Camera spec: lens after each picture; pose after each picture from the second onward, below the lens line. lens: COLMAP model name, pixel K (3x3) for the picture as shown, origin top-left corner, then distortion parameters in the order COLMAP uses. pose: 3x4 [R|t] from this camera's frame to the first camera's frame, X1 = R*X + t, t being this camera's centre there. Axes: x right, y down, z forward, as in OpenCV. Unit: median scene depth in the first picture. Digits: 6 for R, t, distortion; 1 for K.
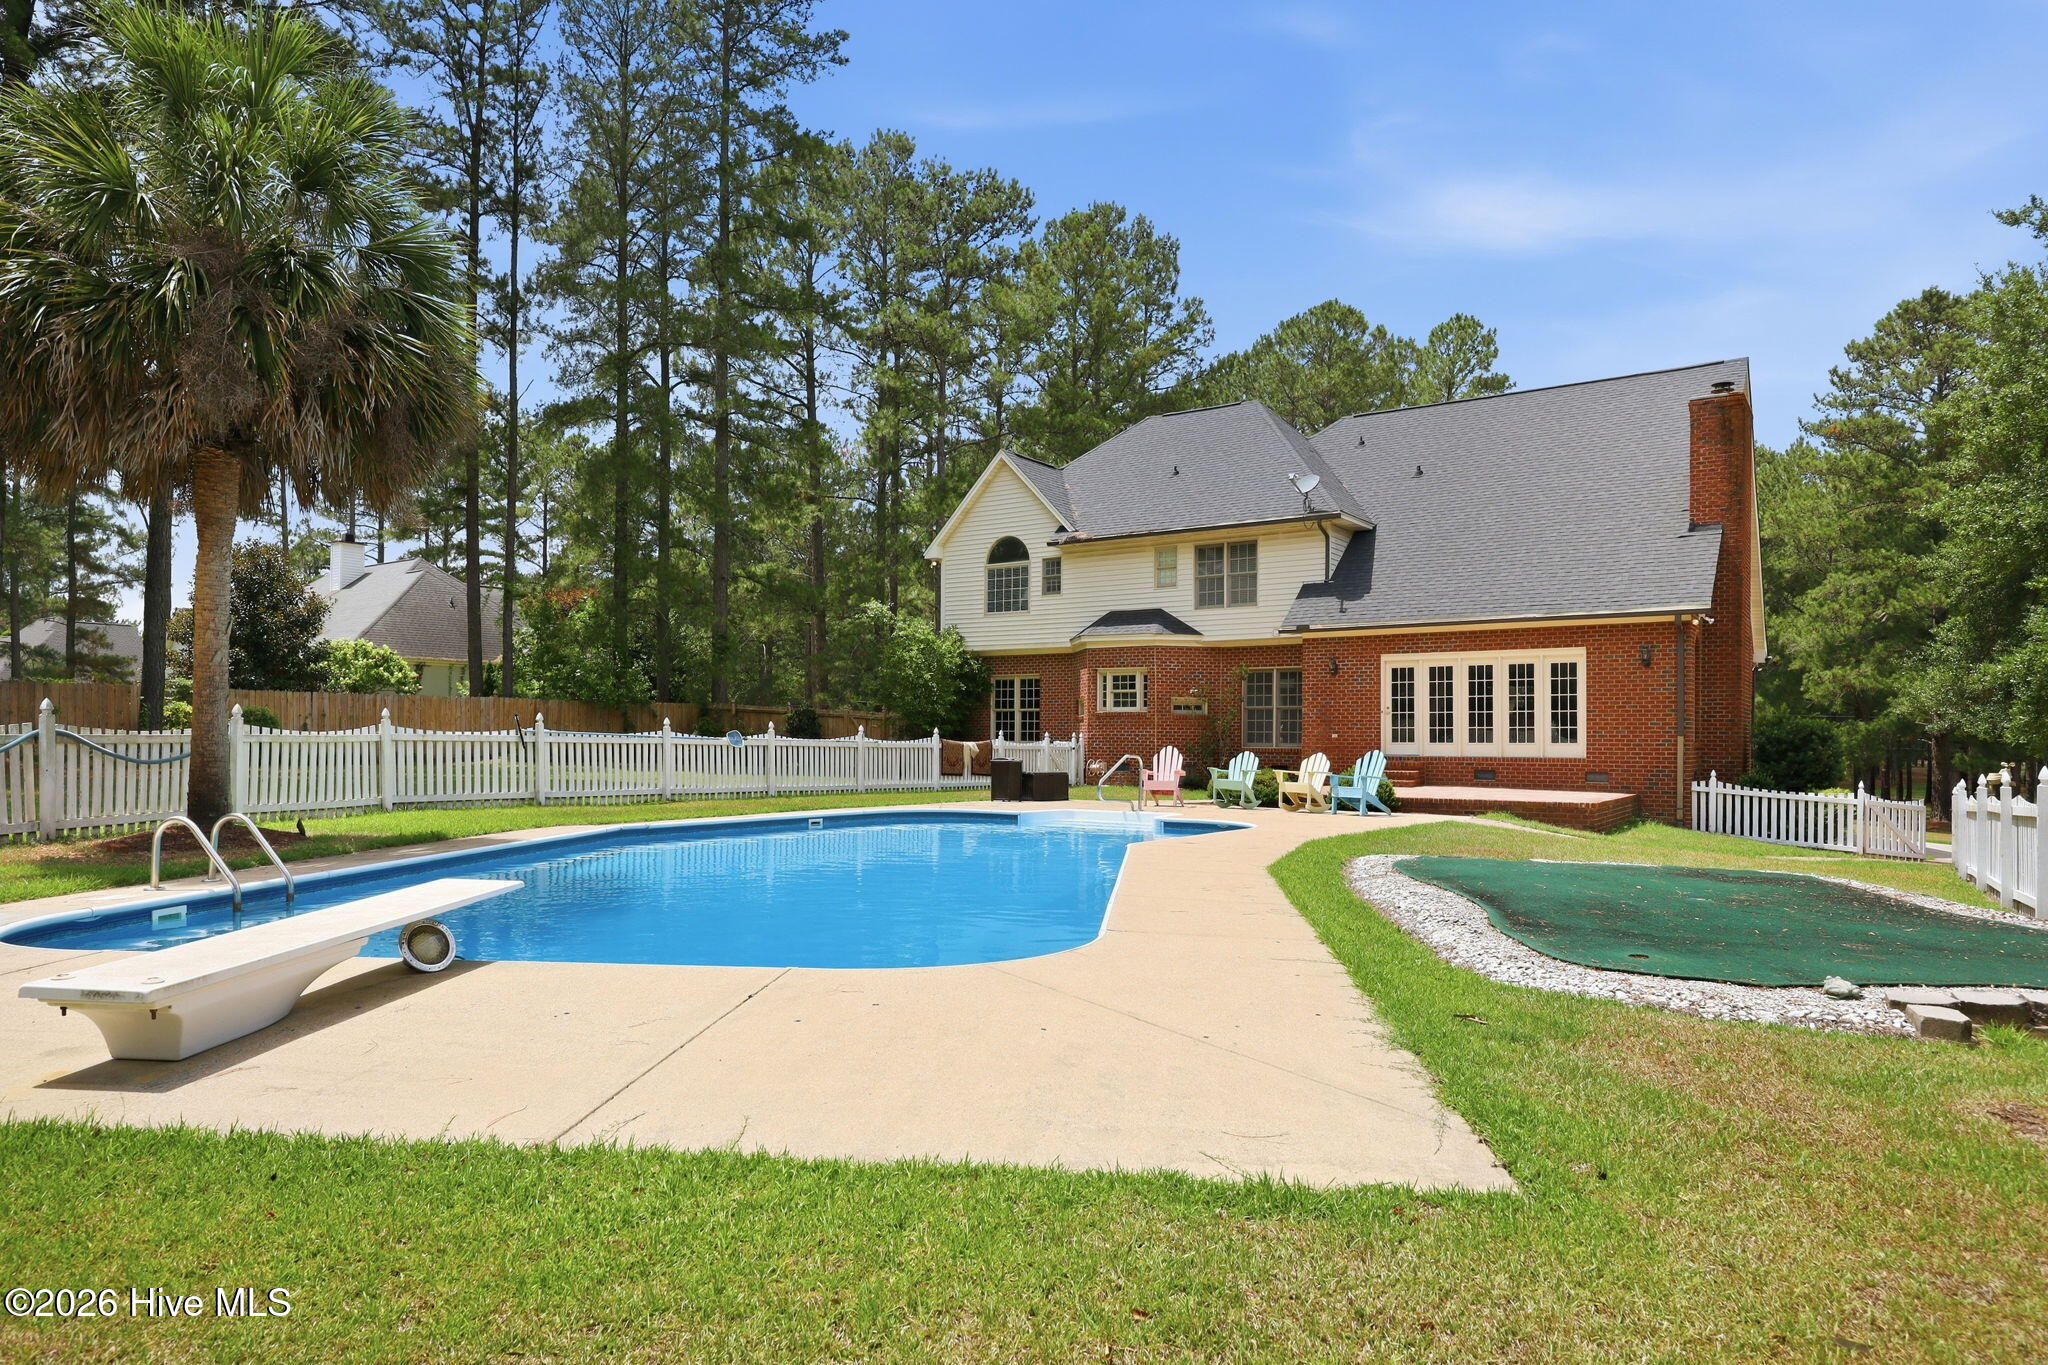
lens RADIAL K [[1197.5, 0, 1044.7], [0, 1197.5, 729.4], [0, 0, 1]] dist [-0.002119, 0.000061]
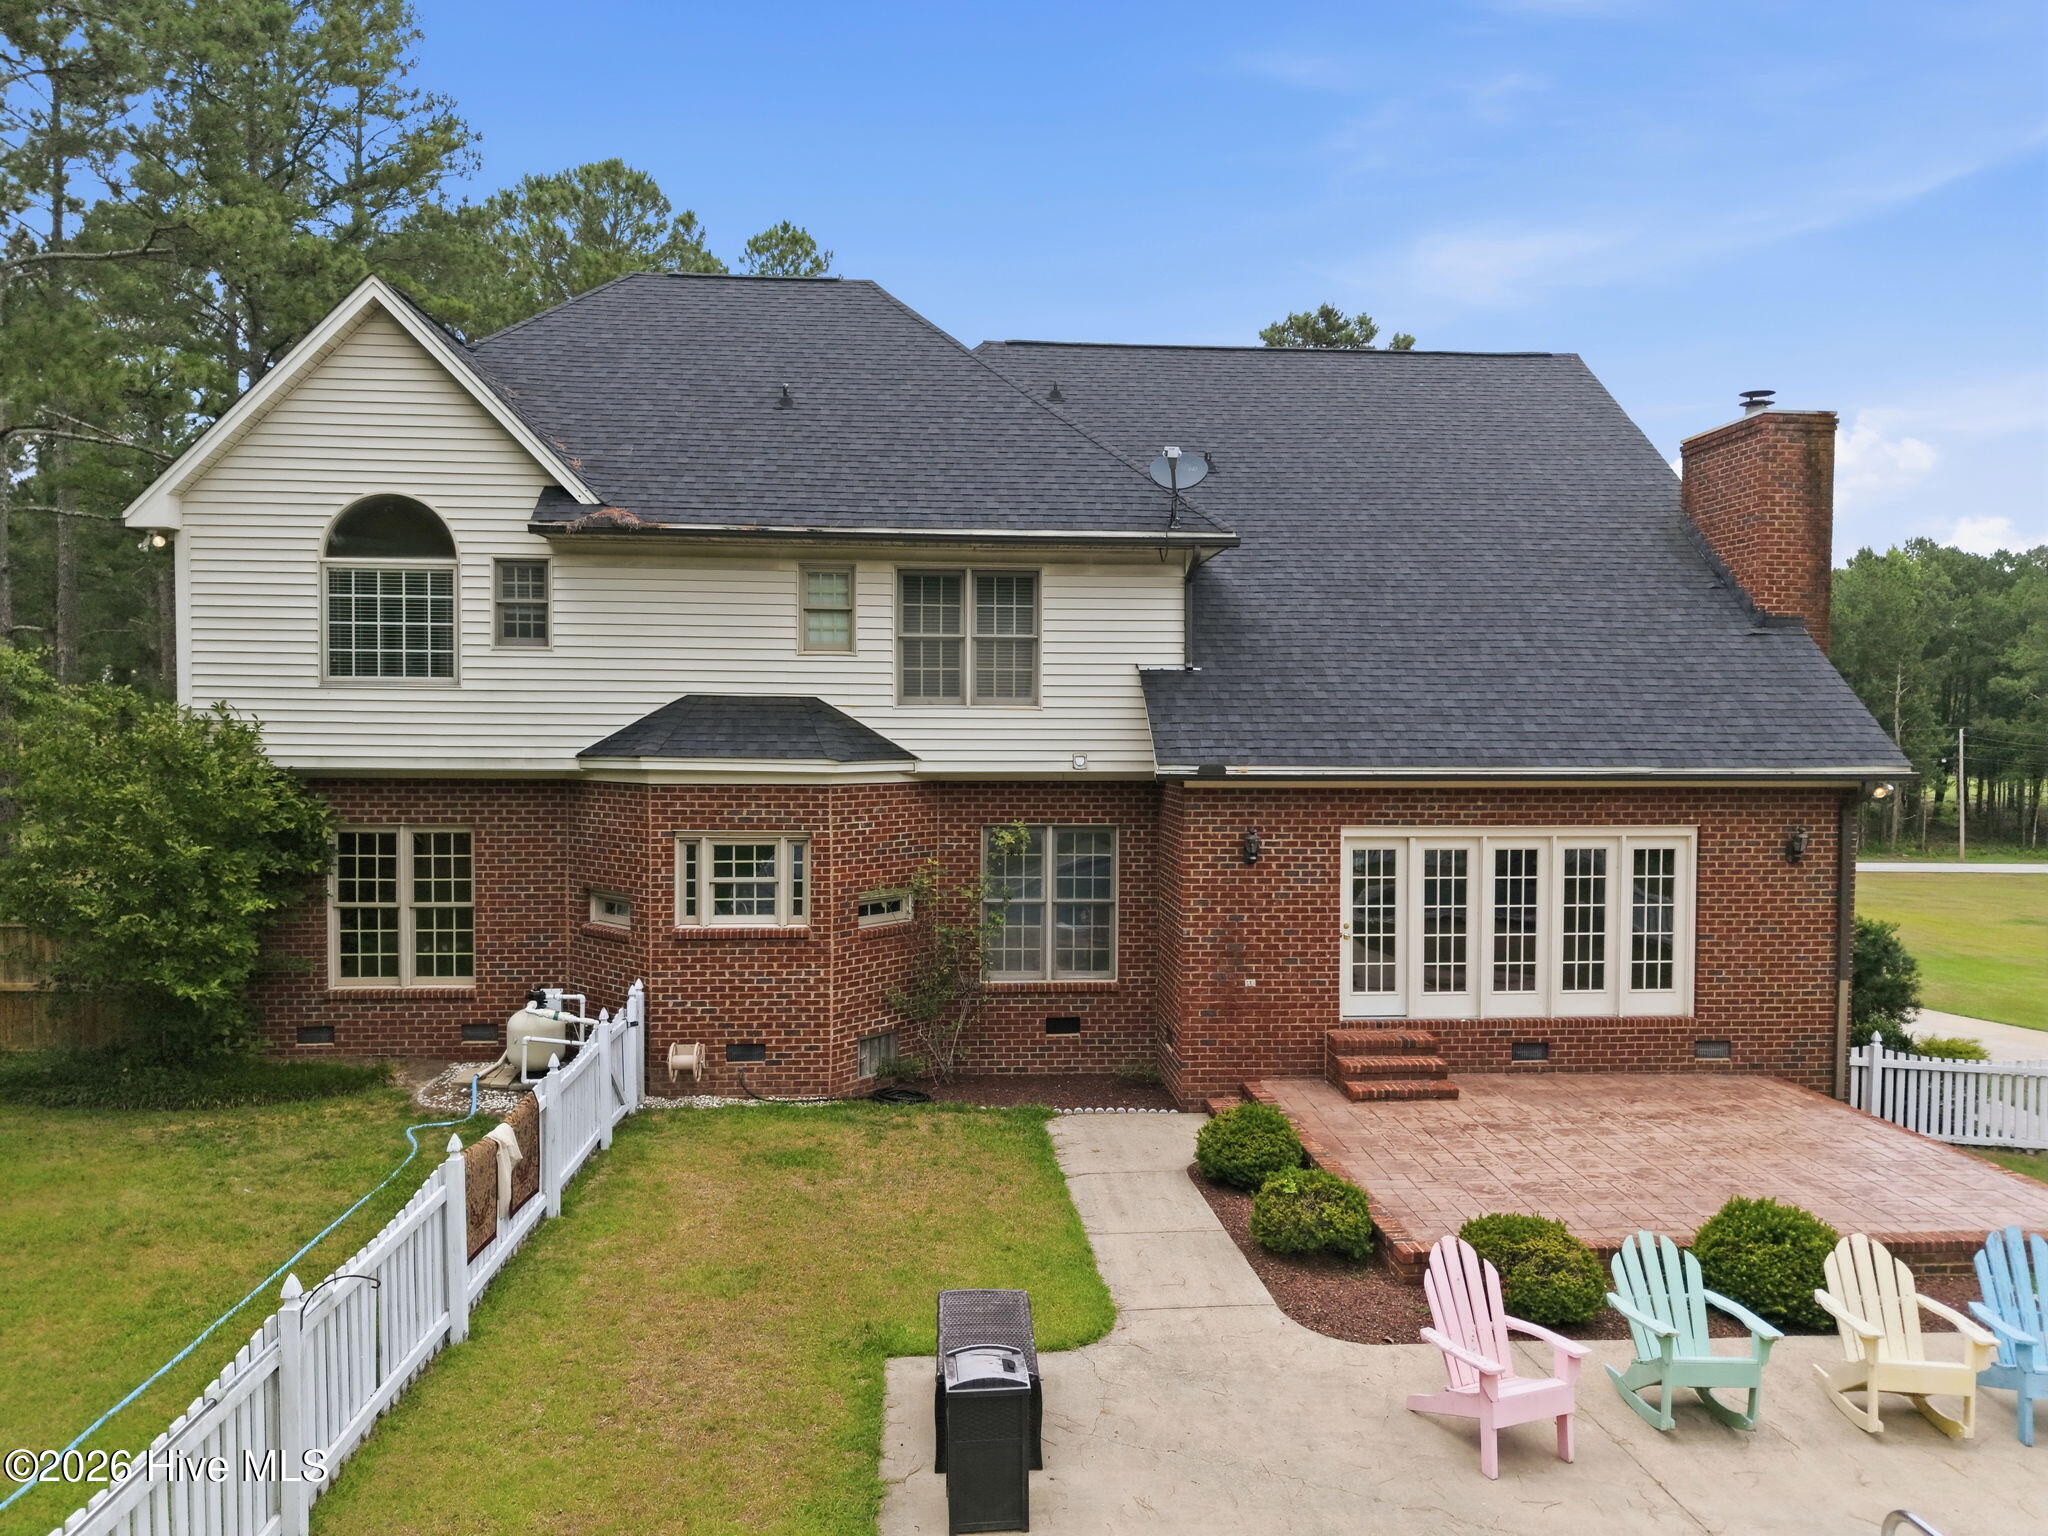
lens RADIAL K [[1344.5, 0, 1024.0], [0, 1344.5, 768.0], [0, 0, 1]] dist [0.048438, -0.062230]
pose [[0.791998, -0.021667, 0.610139, -0.162686], [-0.005323, 0.999087, 0.042389, -0.099260], [-0.610501, -0.036820, 0.791159, 0.556982]]
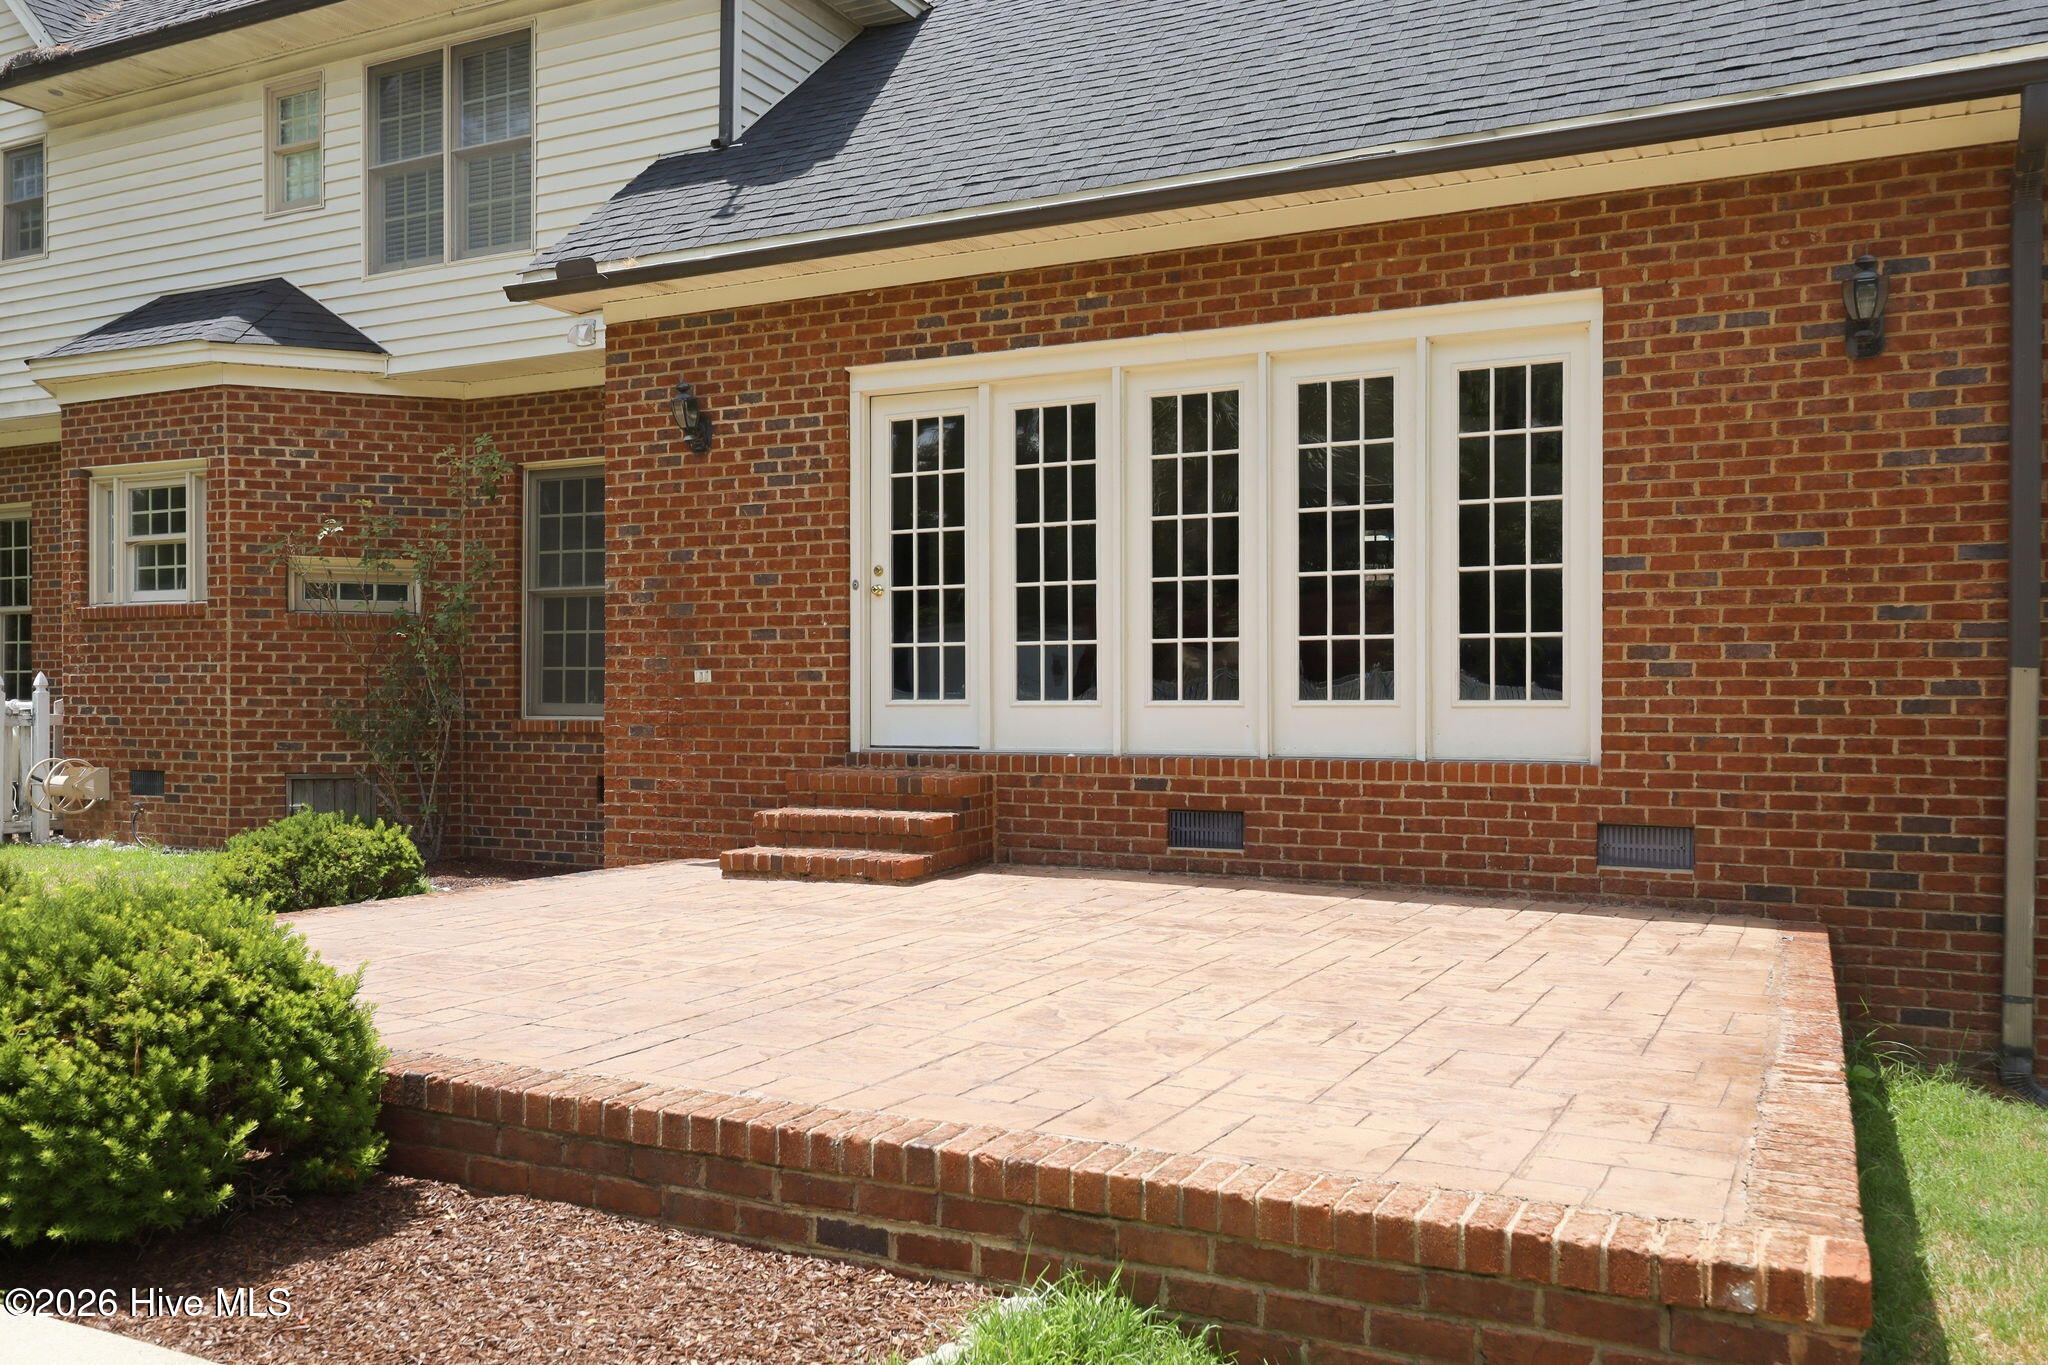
lens RADIAL K [[1651.6, 0, 1011.3], [0, 1651.6, 710.3], [0, 0, 1]] dist [-0.002496, 0.000430]
pose [[0.992617, -0.003885, 0.121230, 0.242499], [0.001999, 0.999875, 0.015672, 0.006693], [-0.121276, -0.015314, 0.992501, 0.563058]]
